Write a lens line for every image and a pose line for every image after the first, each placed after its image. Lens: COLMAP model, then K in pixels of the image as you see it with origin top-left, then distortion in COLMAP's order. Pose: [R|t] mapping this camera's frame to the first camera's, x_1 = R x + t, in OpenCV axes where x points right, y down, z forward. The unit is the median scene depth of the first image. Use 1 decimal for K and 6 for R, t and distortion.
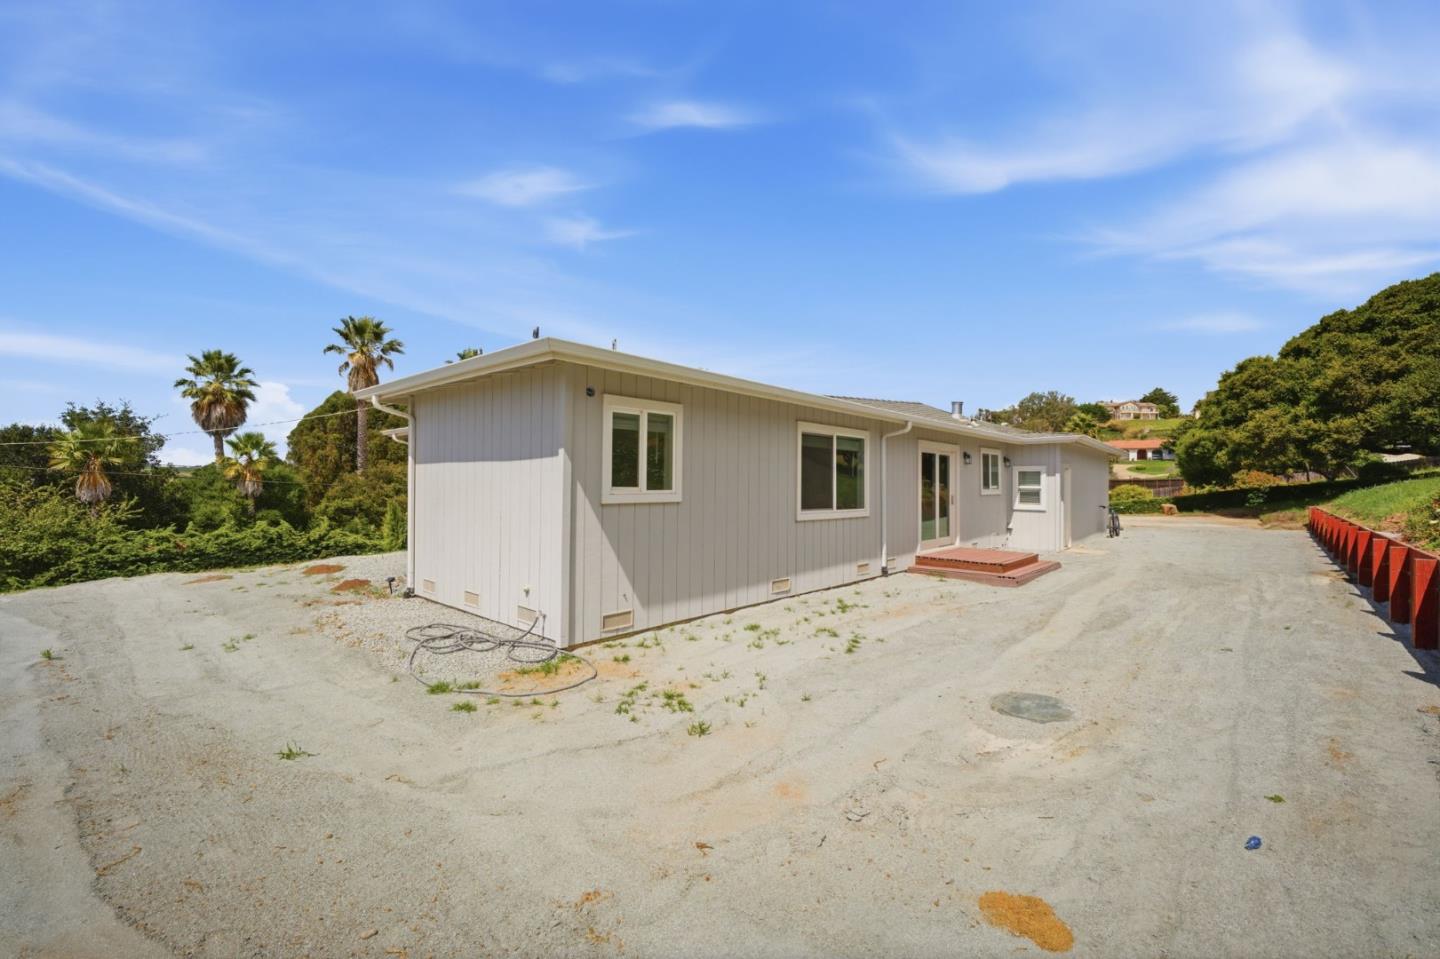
lens RADIAL K [[604.0, 0, 734.2], [0, 604.0, 478.6], [0, 0, 1]] dist [-0.034687, 0.014229]
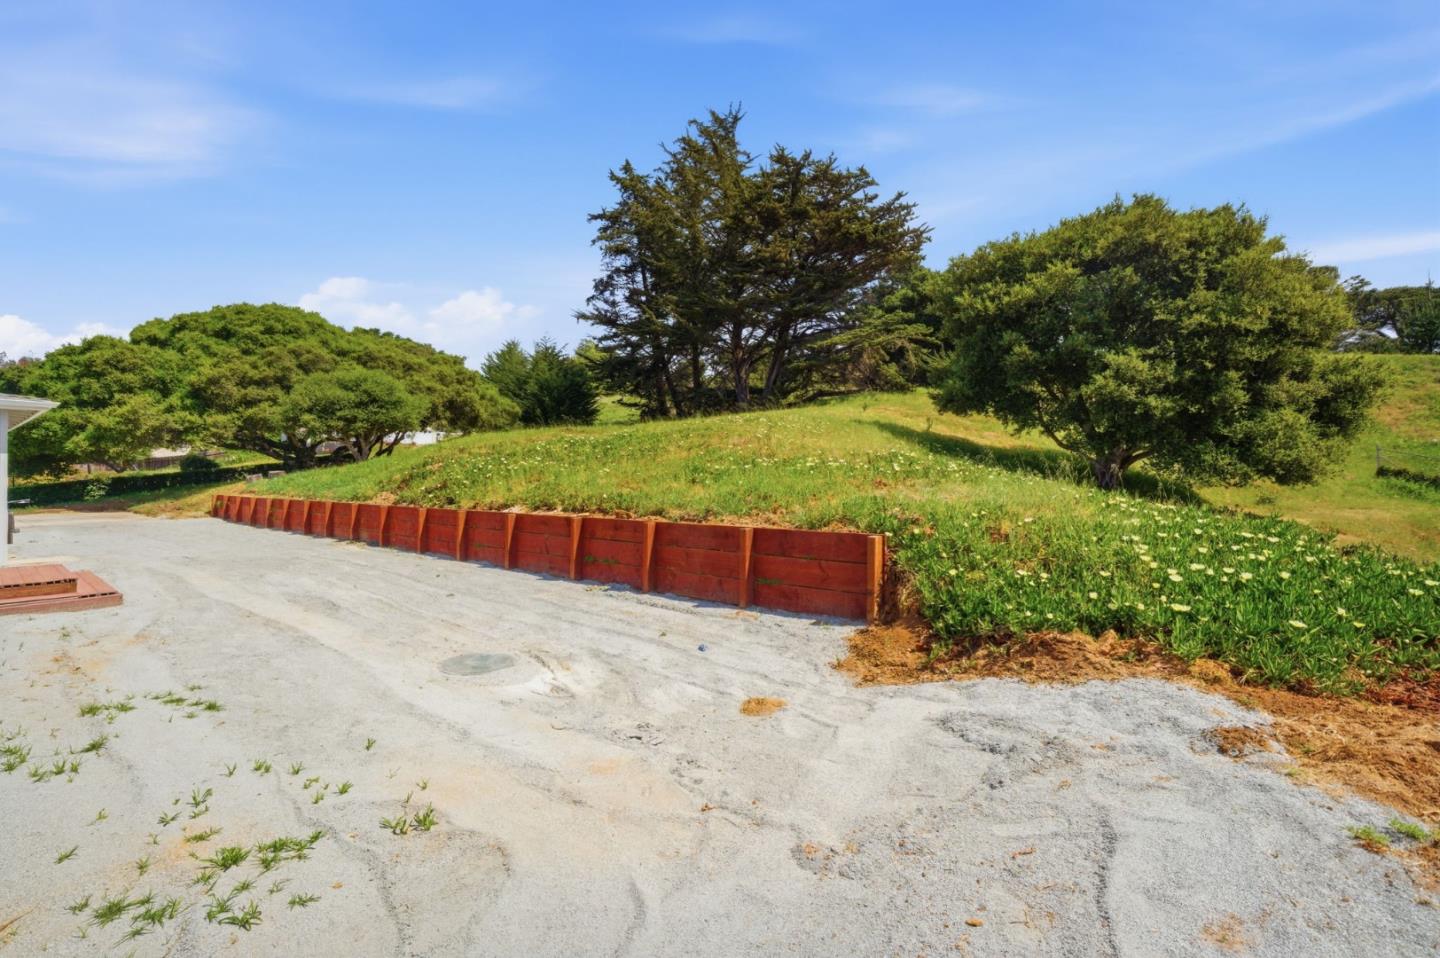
lens RADIAL K [[604.0, 0, 734.2], [0, 604.0, 478.1], [0, 0, 1]] dist [-0.034687, 0.014229]
pose [[-0.097064, 0.004242, 0.995269, -0.141427], [-0.011460, 0.999920, -0.005380, 0.010441], [-0.995212, -0.011928, -0.097008, 0.143404]]
